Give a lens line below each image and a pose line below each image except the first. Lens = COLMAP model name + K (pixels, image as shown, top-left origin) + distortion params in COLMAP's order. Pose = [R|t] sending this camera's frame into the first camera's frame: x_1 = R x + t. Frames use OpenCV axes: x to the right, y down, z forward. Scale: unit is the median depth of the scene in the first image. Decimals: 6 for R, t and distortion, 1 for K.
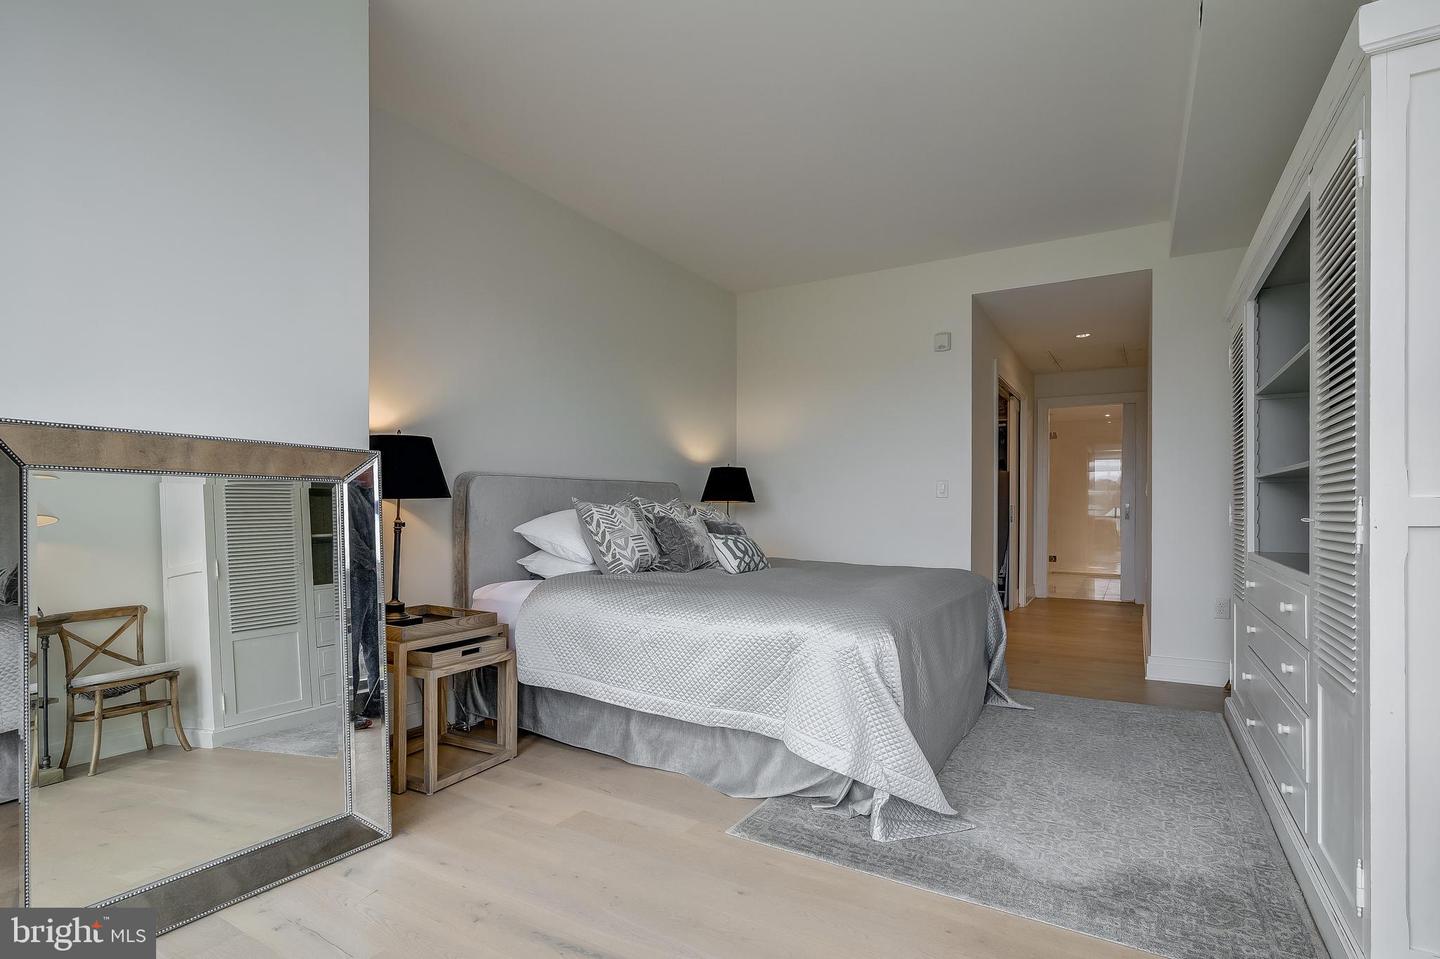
lens RADIAL K [[702.6, 0, 719.2], [0, 702.6, 500.6], [0, 0, 1]] dist [0.002967, 0.000323]
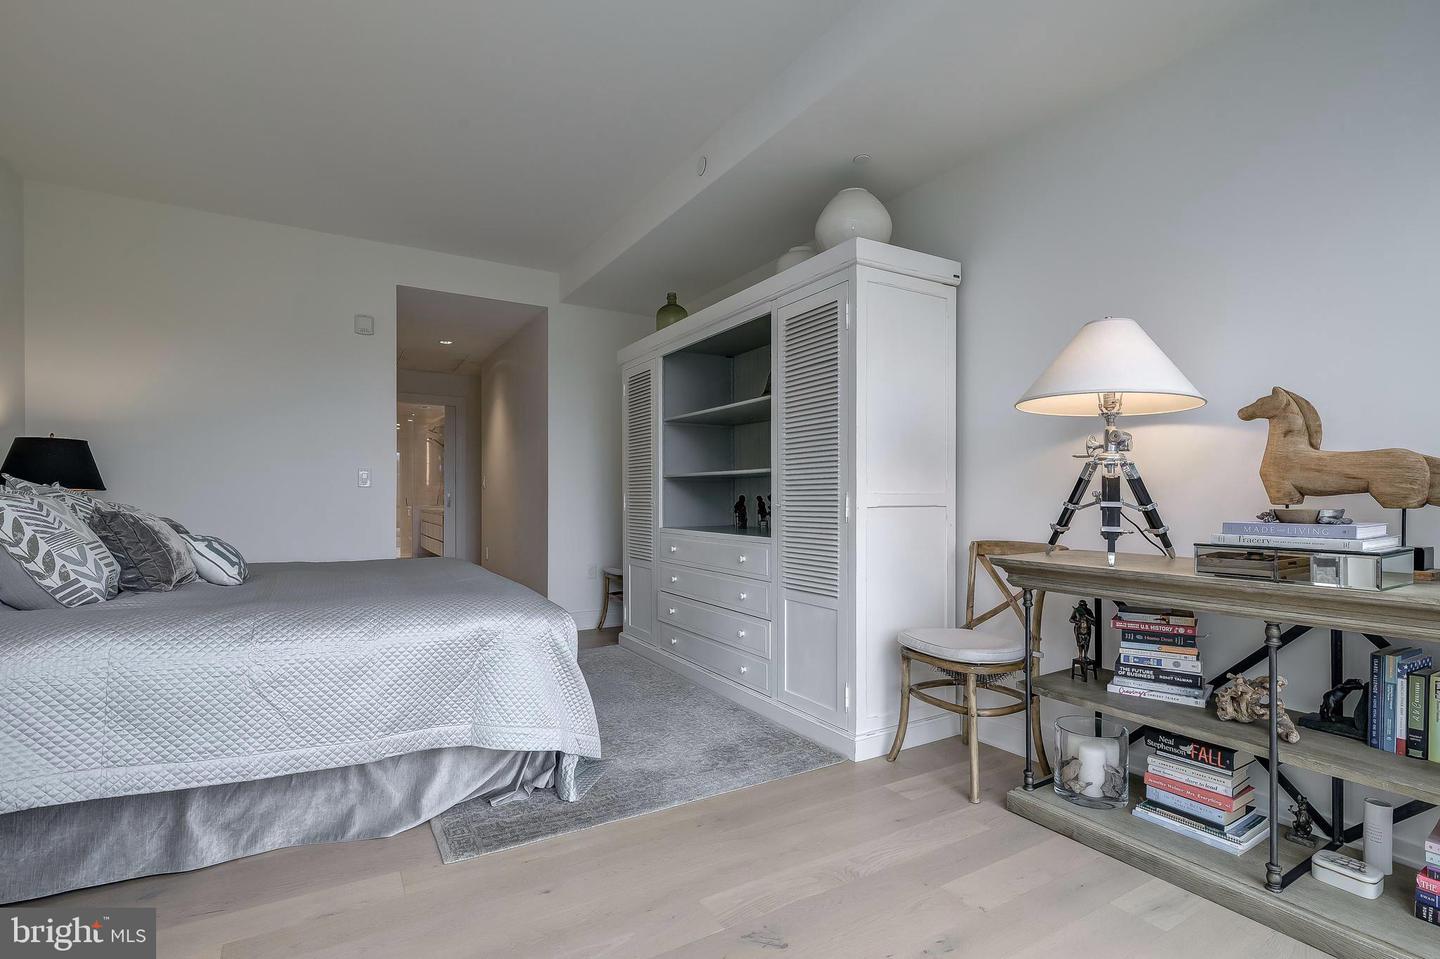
lens RADIAL K [[678.5, 0, 714.1], [0, 678.5, 501.0], [0, 0, 1]] dist [-0.001400, -0.000087]
pose [[0.481325, -0.006524, 0.876518, -0.462061], [-0.006244, 0.999921, 0.010871, 0.001576], [-0.876520, -0.010706, 0.481246, 0.235866]]
